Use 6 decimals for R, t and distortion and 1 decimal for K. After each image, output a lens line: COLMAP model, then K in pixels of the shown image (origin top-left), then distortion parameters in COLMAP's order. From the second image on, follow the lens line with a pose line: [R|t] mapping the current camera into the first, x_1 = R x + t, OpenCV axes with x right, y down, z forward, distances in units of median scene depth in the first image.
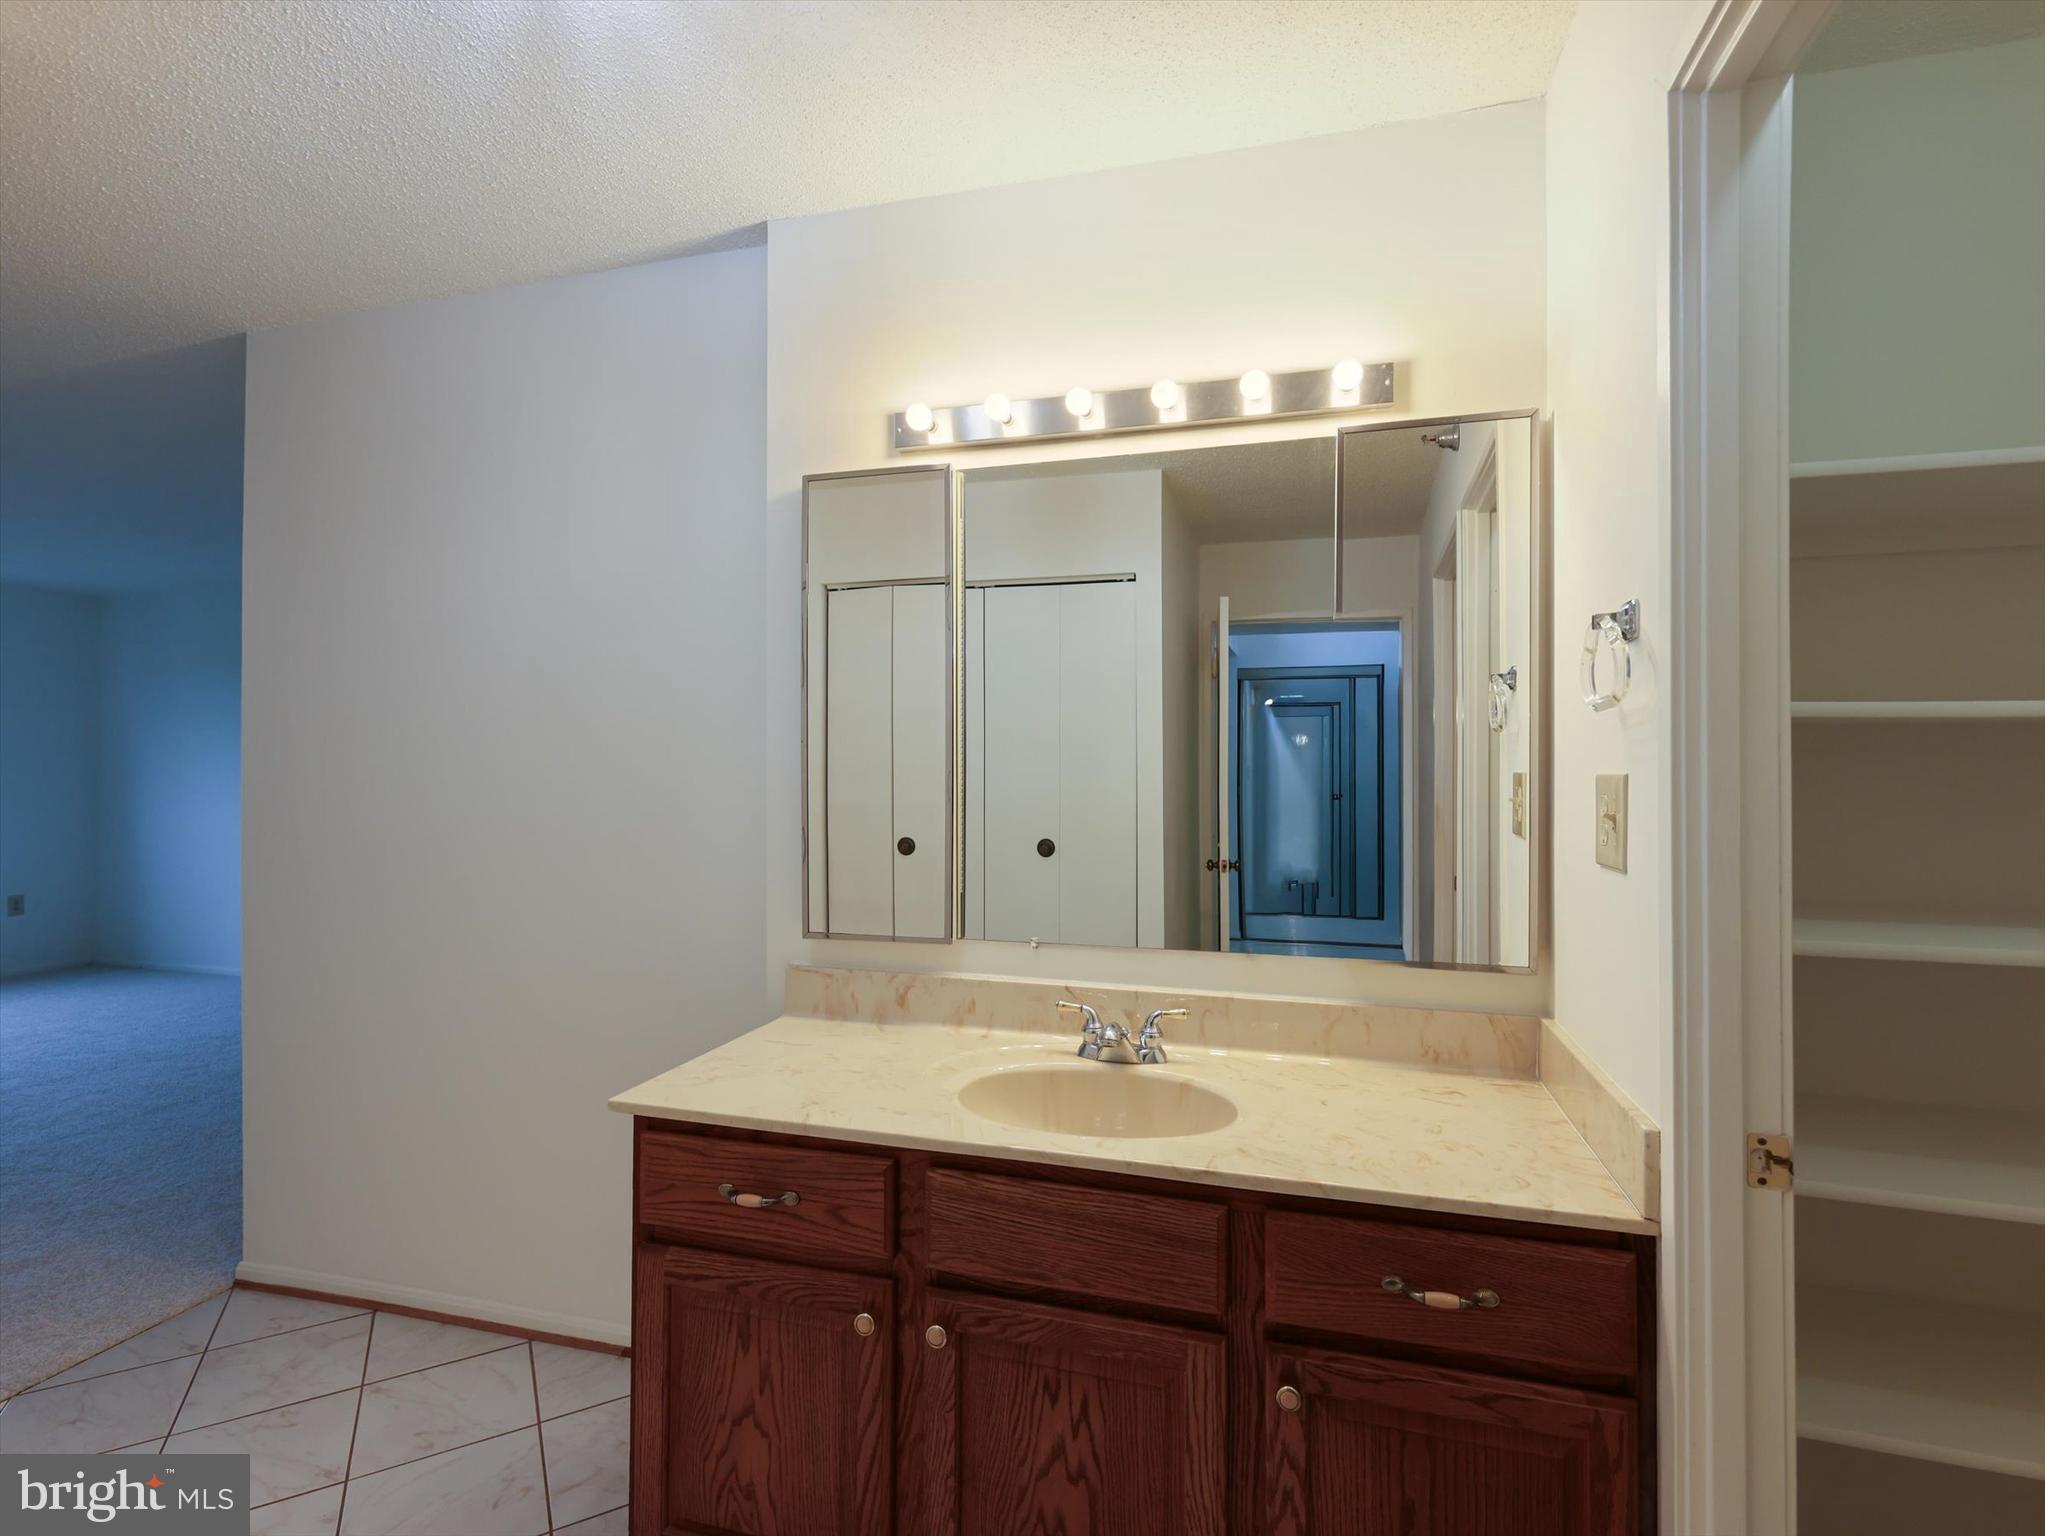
lens RADIAL K [[1001.4, 0, 1030.0], [0, 1001.4, 763.7], [0, 0, 1]] dist [0.002340, 0.000719]
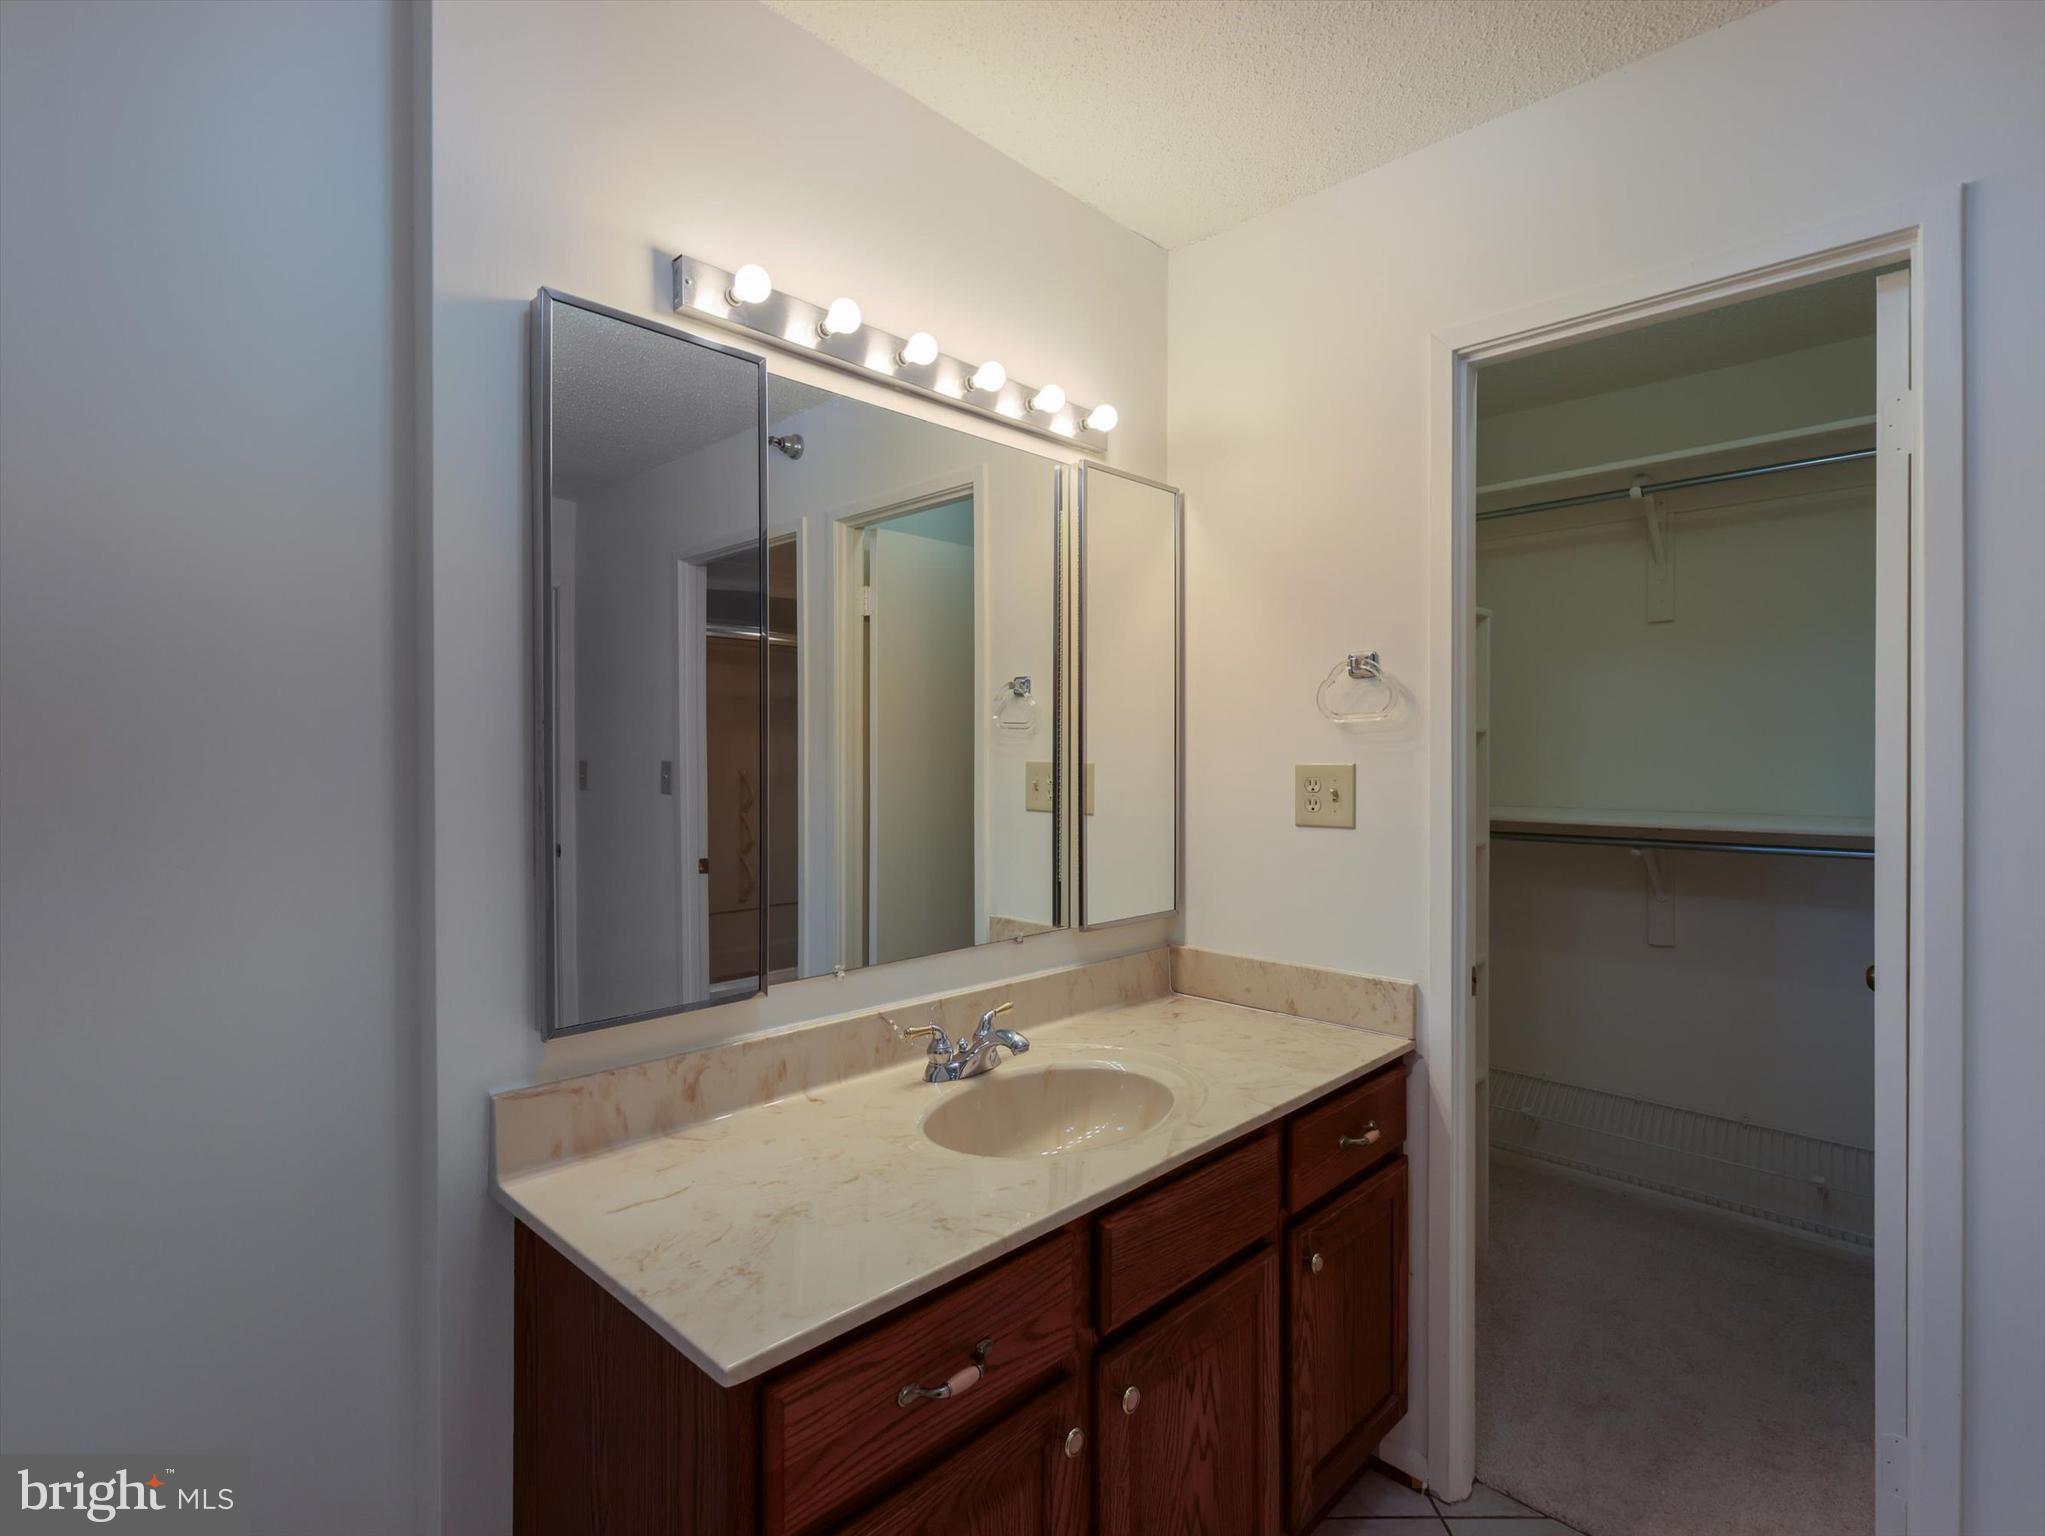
lens RADIAL K [[1001.4, 0, 1030.0], [0, 1001.4, 763.7], [0, 0, 1]] dist [0.002340, 0.000719]
pose [[0.477038, -0.011059, 0.878813, -0.739809], [-0.001894, 0.999906, 0.013611, -0.006859], [-0.878881, -0.008157, 0.476972, 0.529790]]
